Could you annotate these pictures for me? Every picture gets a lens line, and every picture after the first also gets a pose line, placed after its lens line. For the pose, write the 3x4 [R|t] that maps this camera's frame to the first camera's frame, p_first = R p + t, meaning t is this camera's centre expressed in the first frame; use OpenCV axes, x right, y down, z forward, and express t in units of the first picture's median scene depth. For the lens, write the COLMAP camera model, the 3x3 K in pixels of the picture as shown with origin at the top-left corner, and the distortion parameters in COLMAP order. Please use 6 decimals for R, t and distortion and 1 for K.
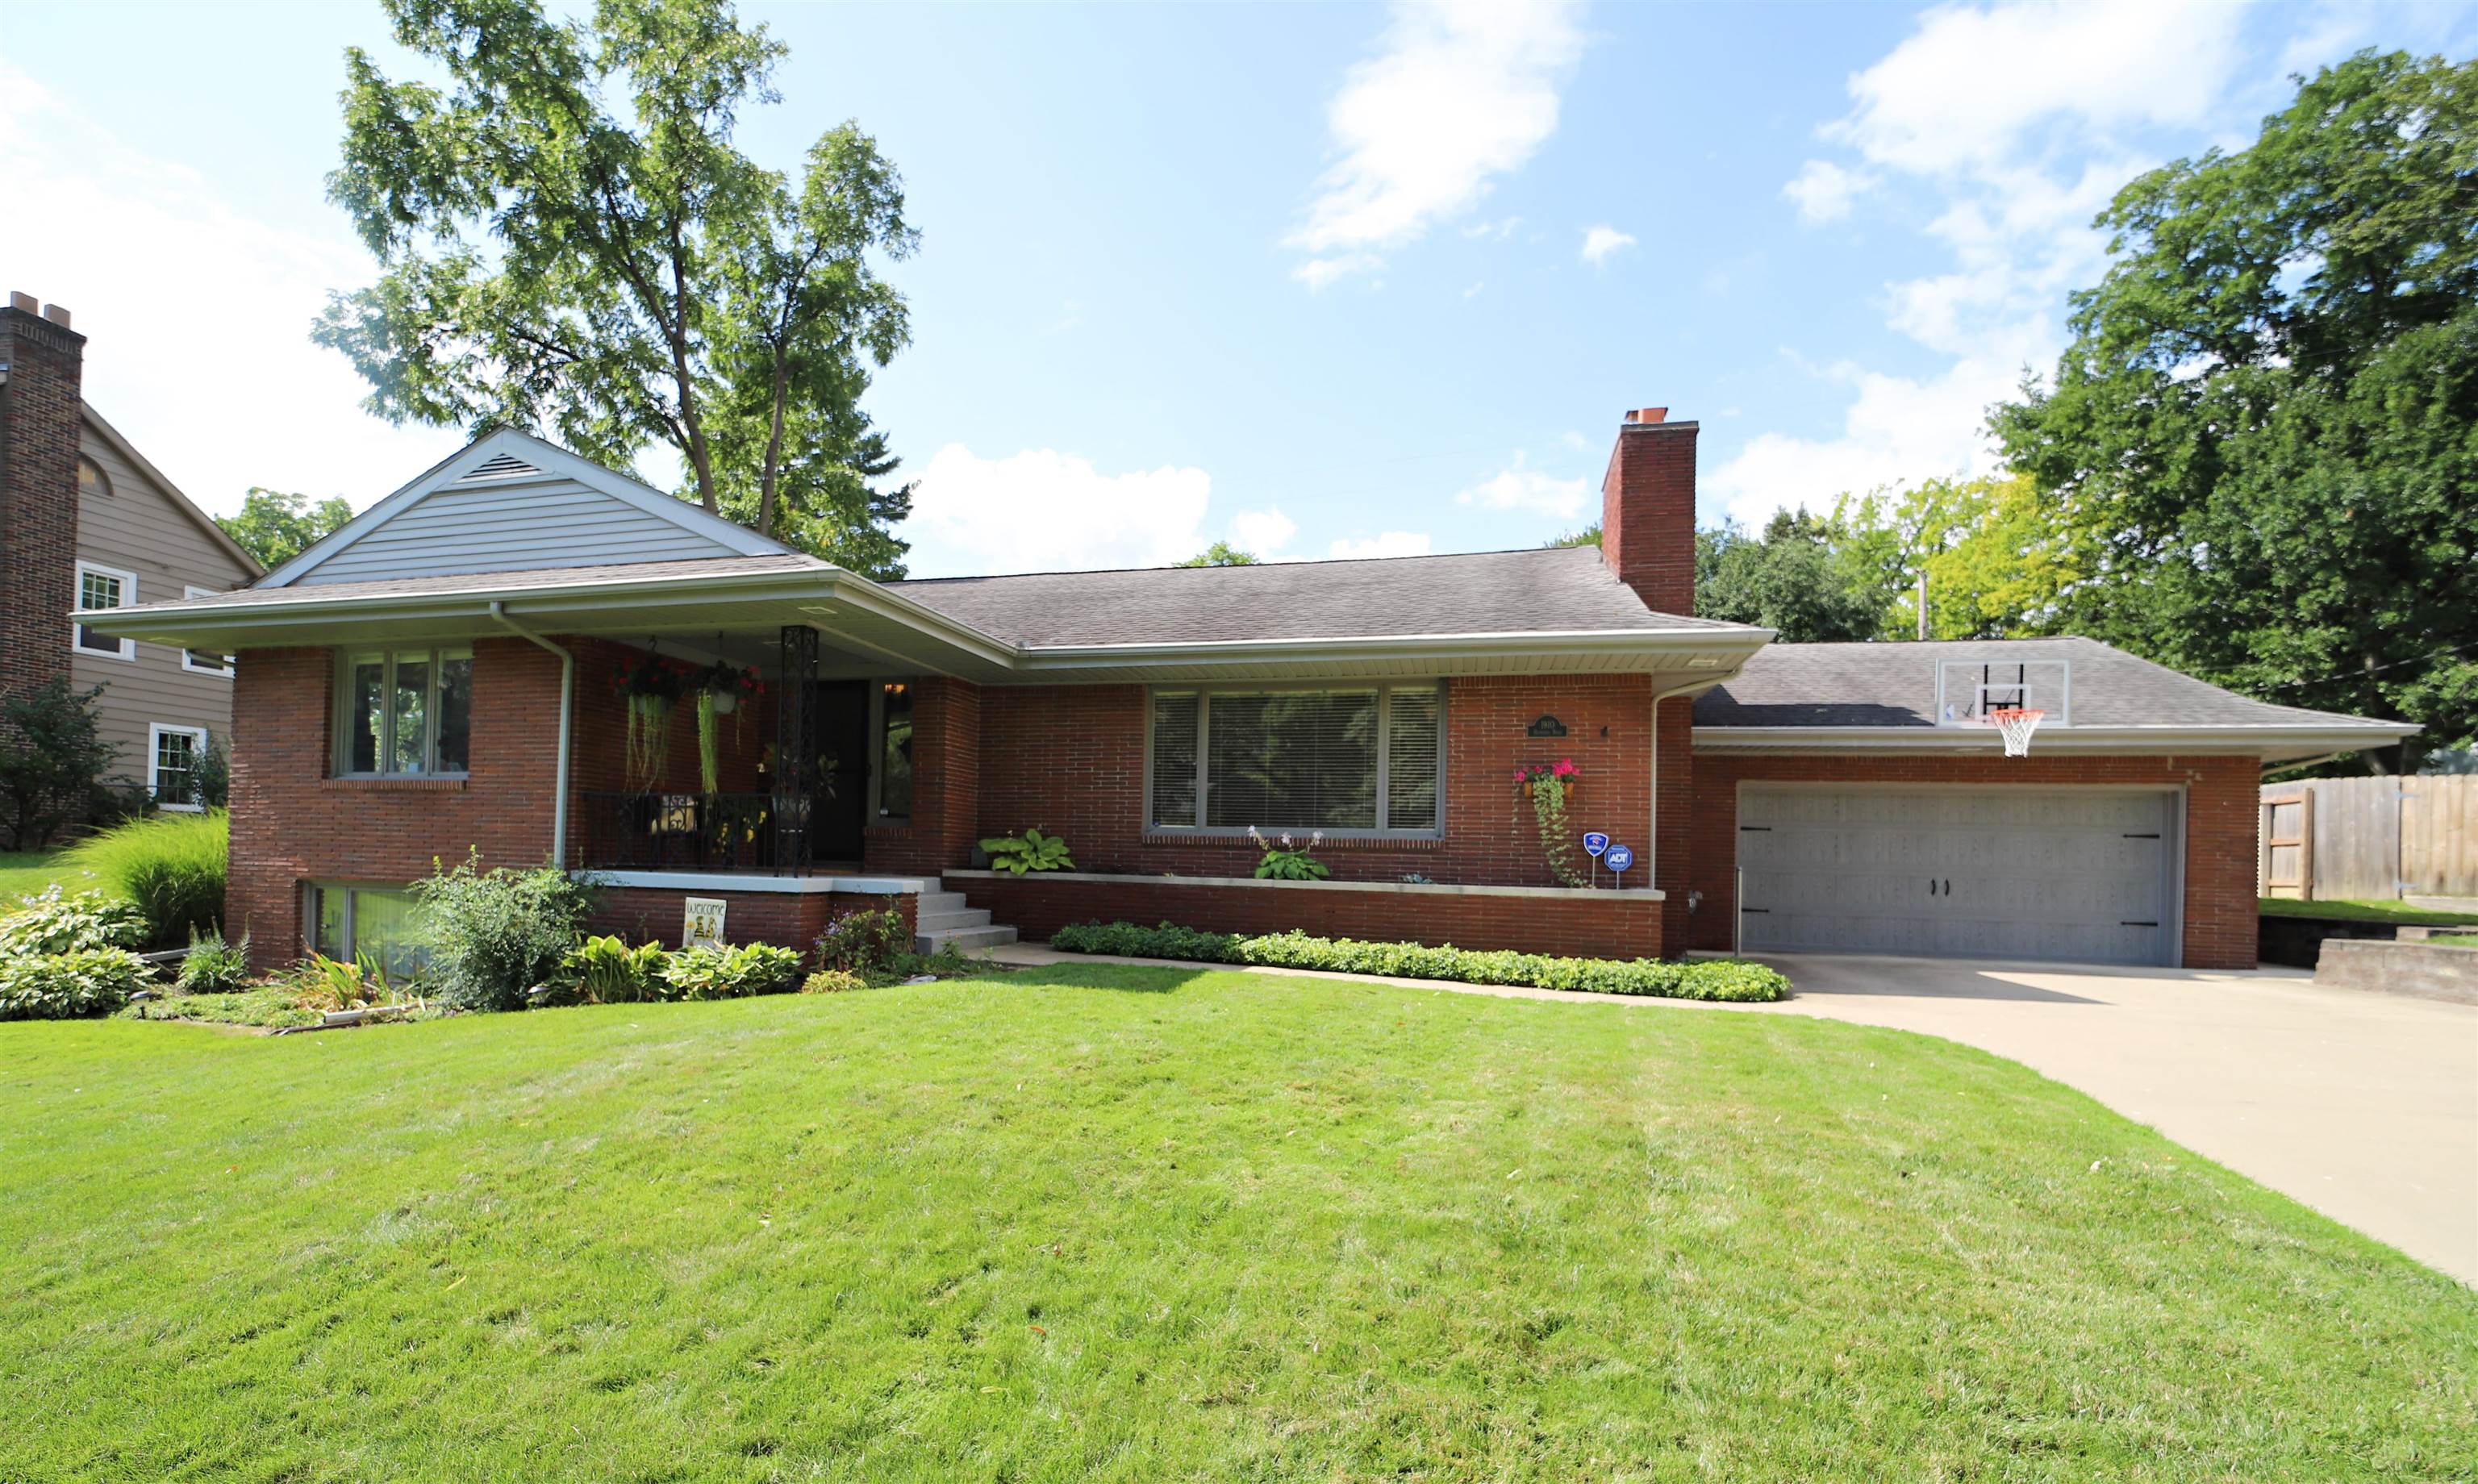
lens RADIAL K [[1074.2, 0, 1235.9], [0, 1074.2, 866.5], [0, 0, 1]] dist [-0.037652, 0.009027]
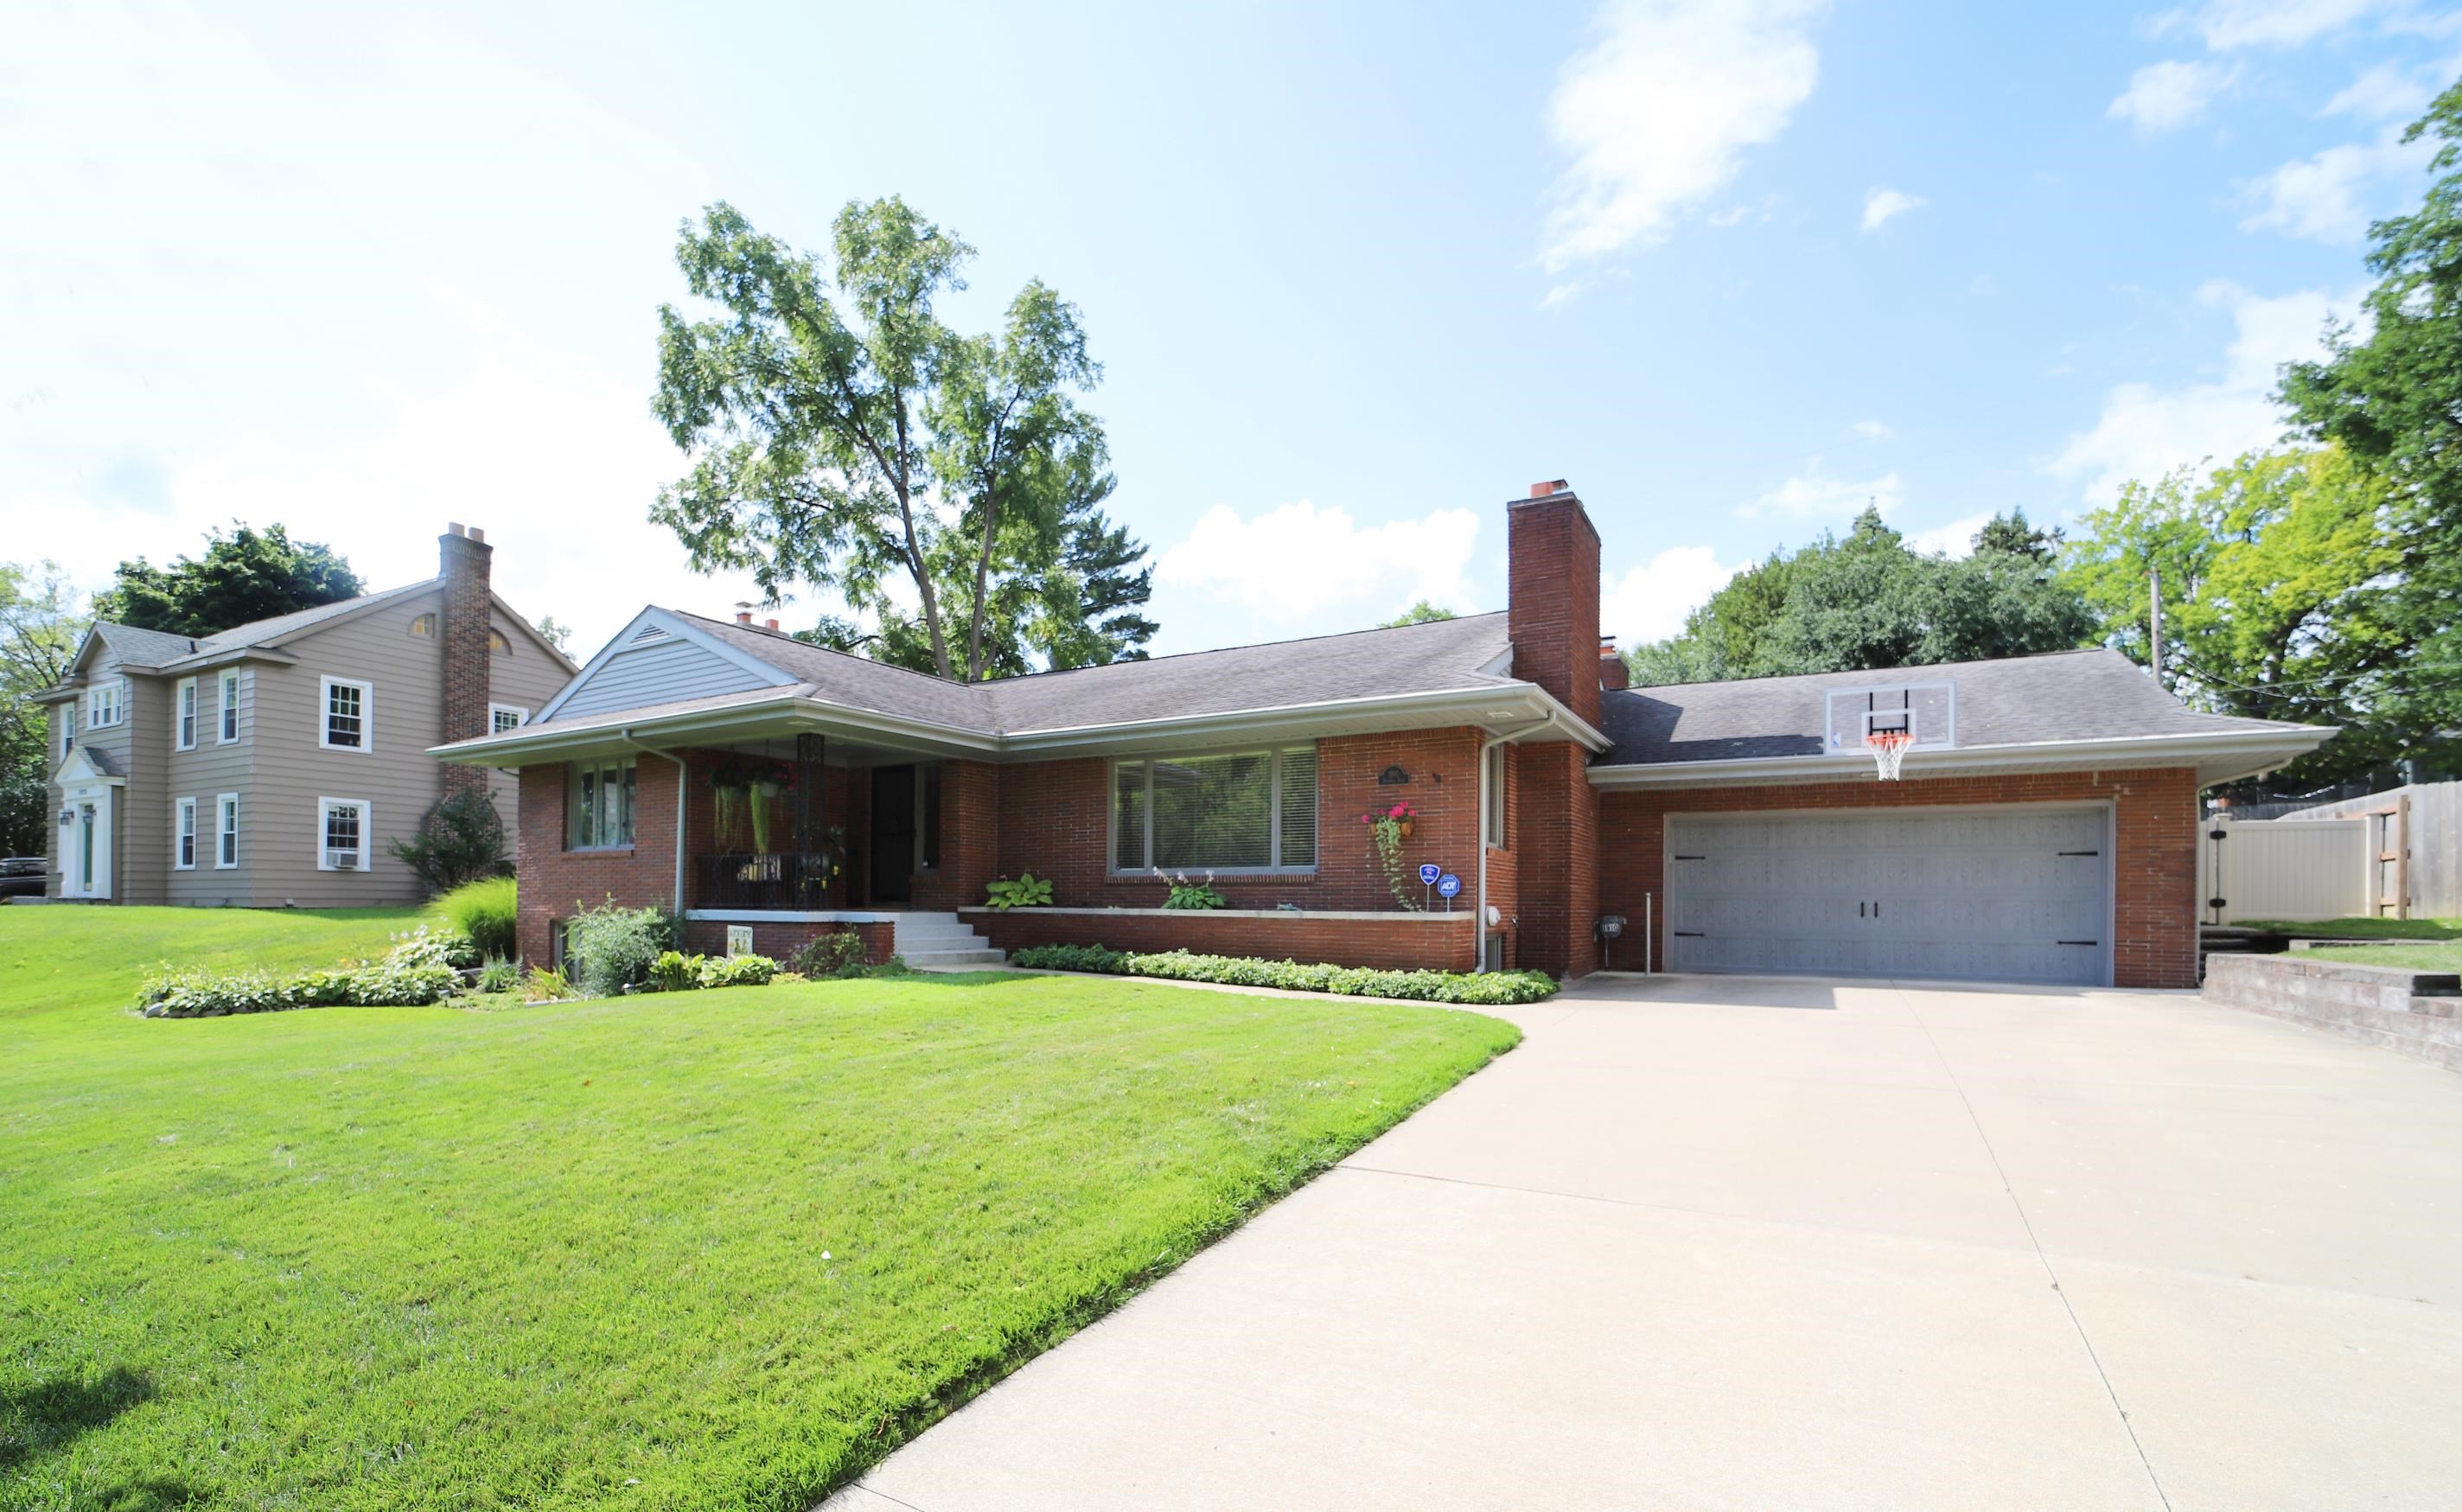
lens RADIAL K [[1030.8, 0, 1233.8], [0, 1030.8, 906.0], [0, 0, 1]] dist [-0.038751, 0.010926]
pose [[0.965773, -0.016557, -0.258858, 0.344916], [0.014802, 0.999852, -0.008725, 0.016572], [0.258964, 0.004594, 0.965876, -0.116050]]
